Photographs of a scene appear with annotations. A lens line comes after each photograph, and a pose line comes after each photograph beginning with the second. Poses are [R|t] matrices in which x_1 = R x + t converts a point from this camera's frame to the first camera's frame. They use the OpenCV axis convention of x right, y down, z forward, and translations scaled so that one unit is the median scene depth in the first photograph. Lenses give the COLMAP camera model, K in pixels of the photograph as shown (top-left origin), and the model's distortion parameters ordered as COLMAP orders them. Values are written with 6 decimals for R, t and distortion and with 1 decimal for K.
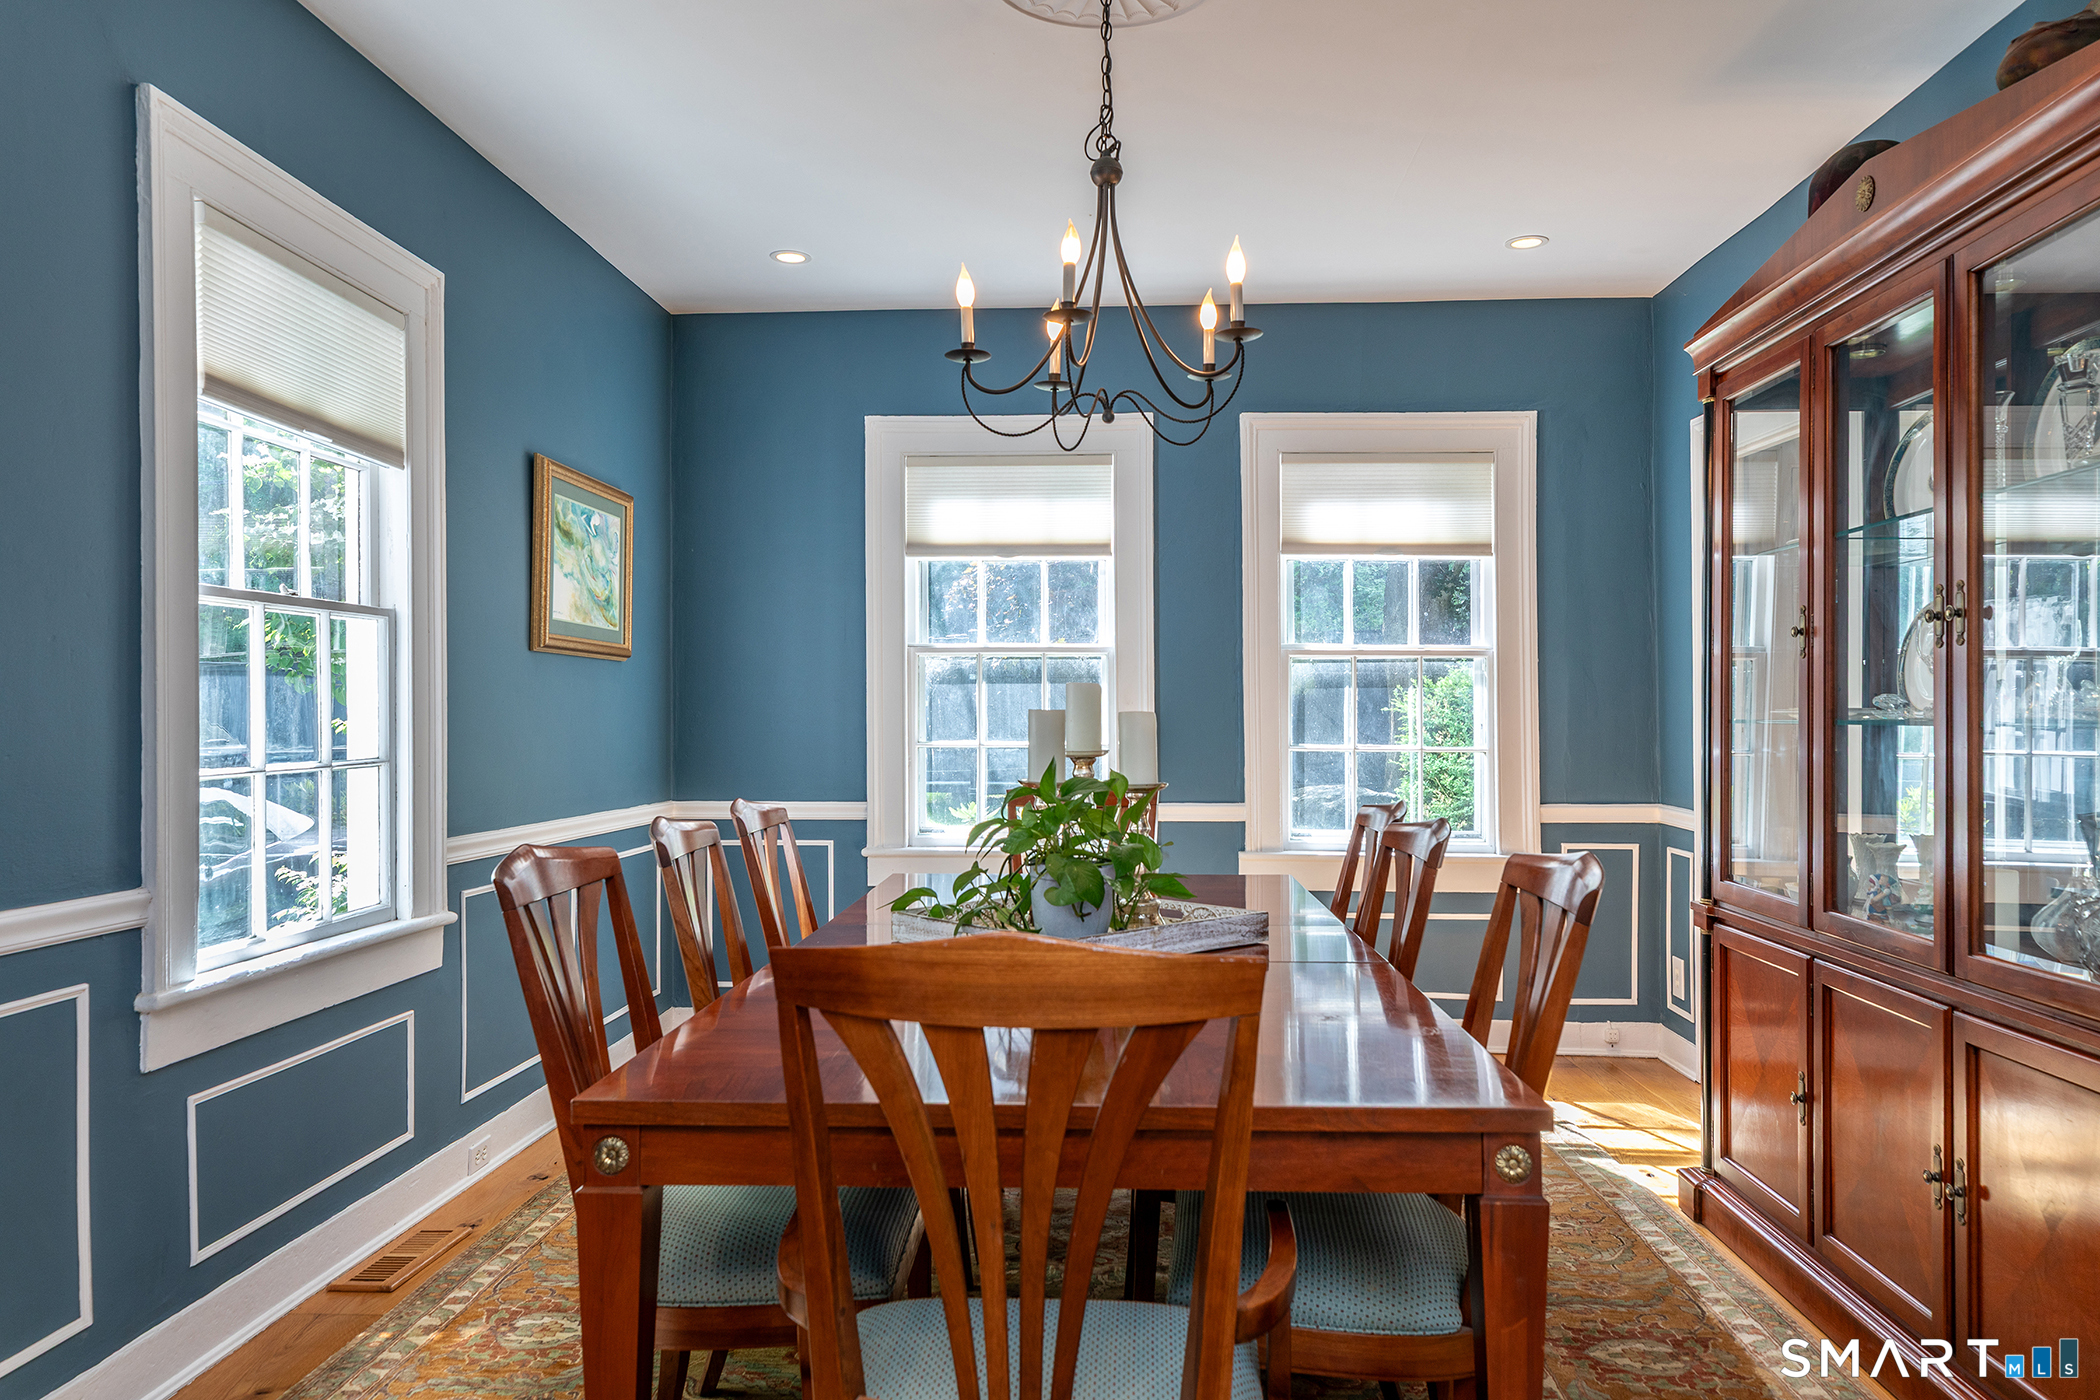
lens RADIAL K [[1433.1, 0, 1050.0], [0, 1433.1, 700.0], [0, 0, 1]] dist [0.018155, 0.000285]
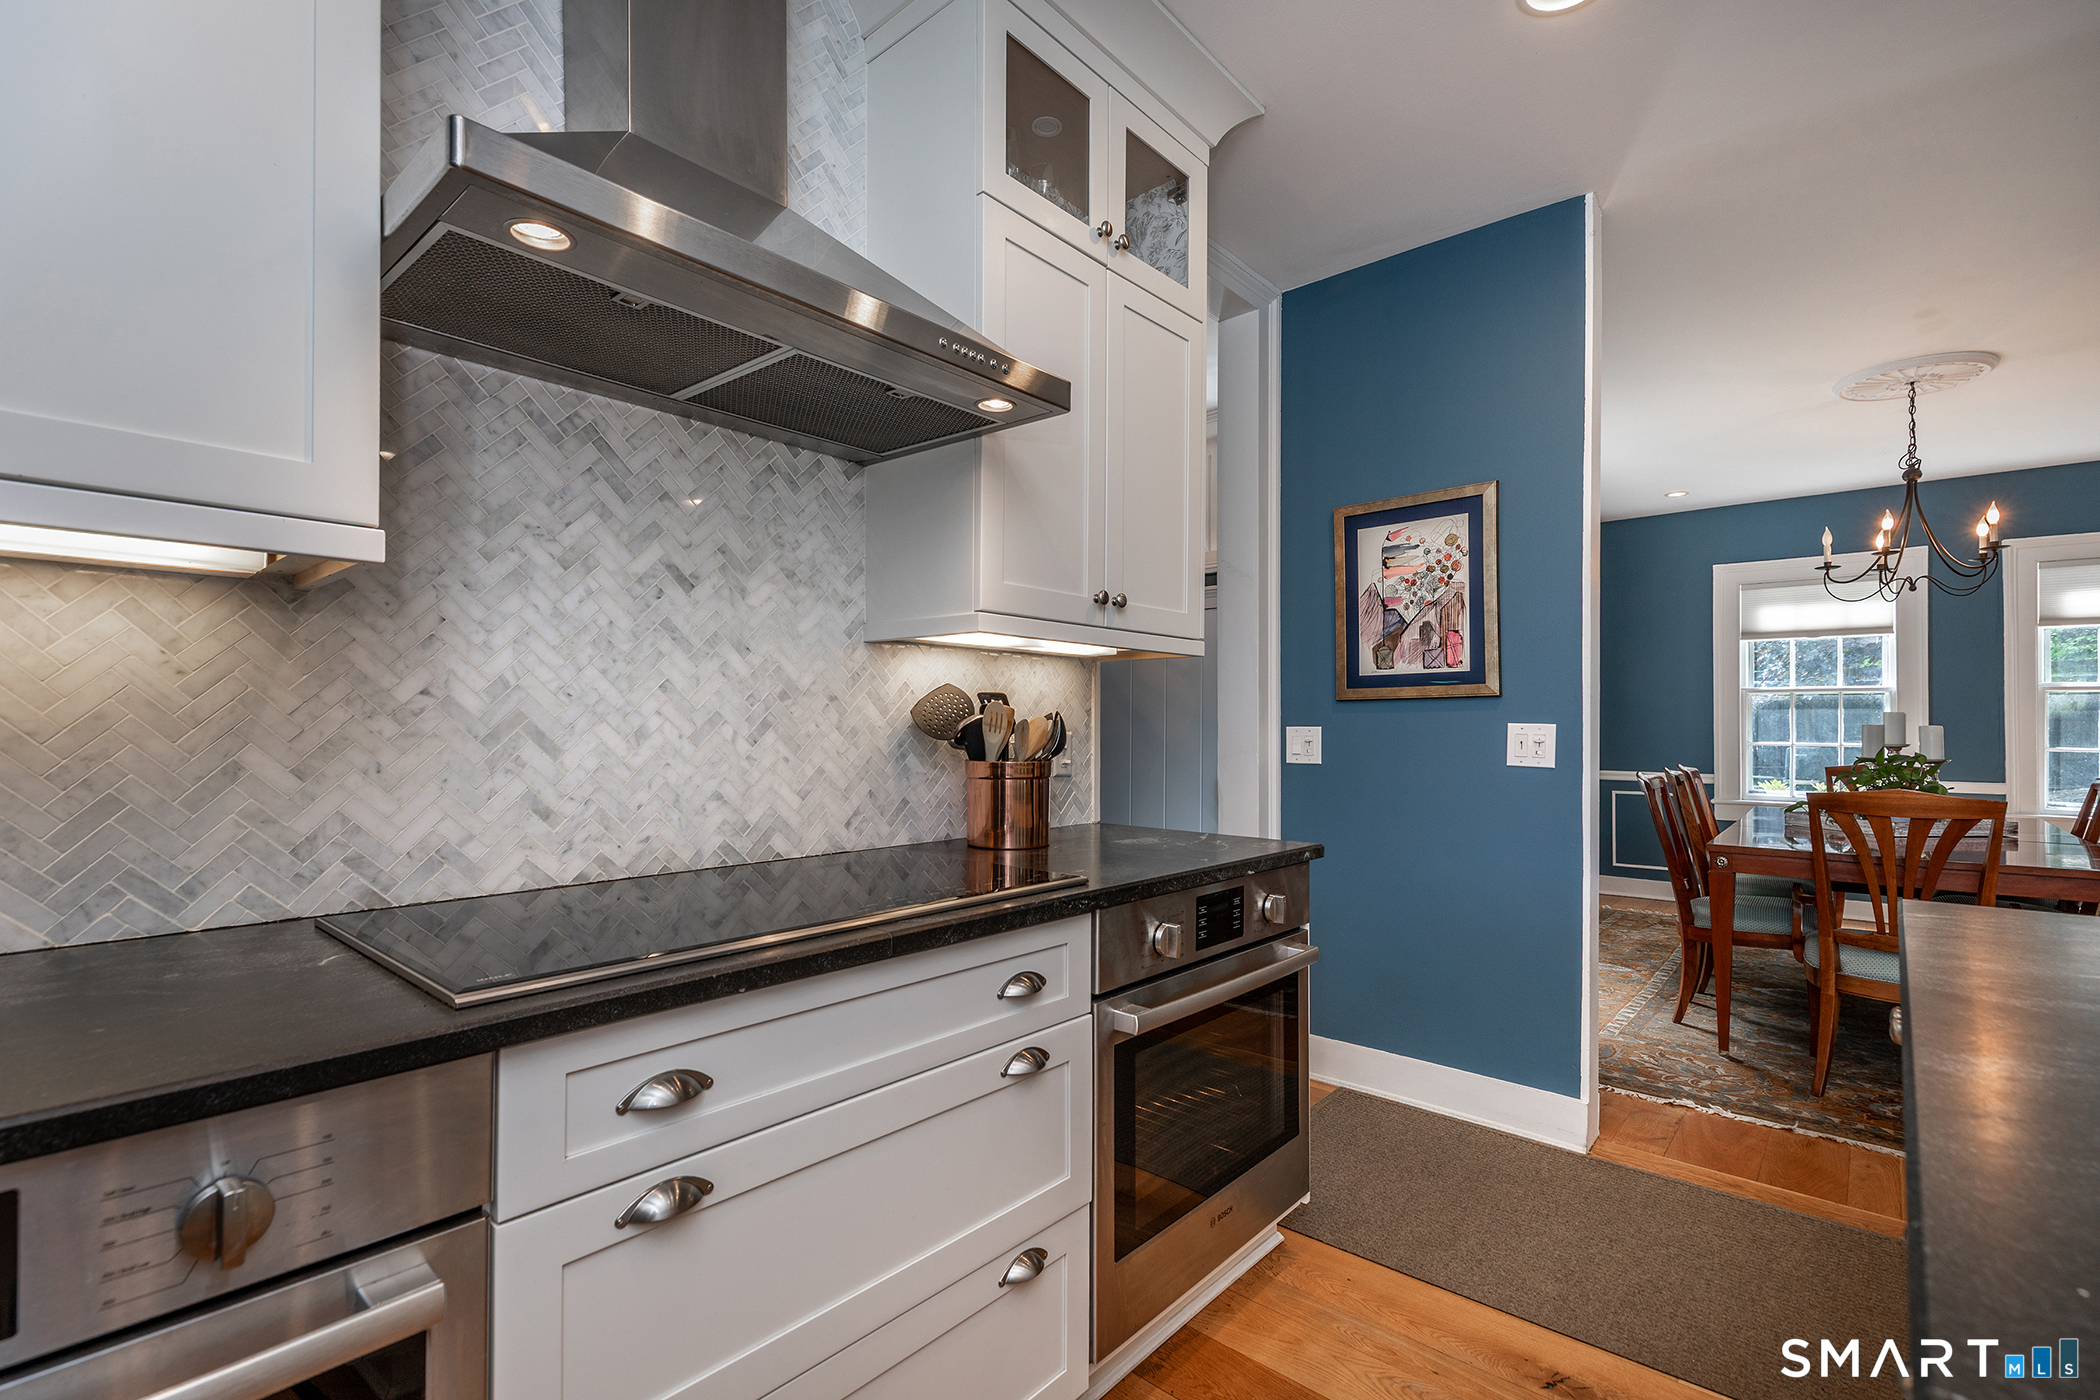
lens RADIAL K [[970.8, 0, 1049.8], [0, 970.8, 723.1], [0, 0, 1]] dist [0.021002, -0.000346]
pose [[0.804156, 0.001021, -0.594417, -0.065502], [0.002749, 0.999981, 0.005437, -0.004151], [0.594412, -0.006007, 0.804138, -0.523758]]
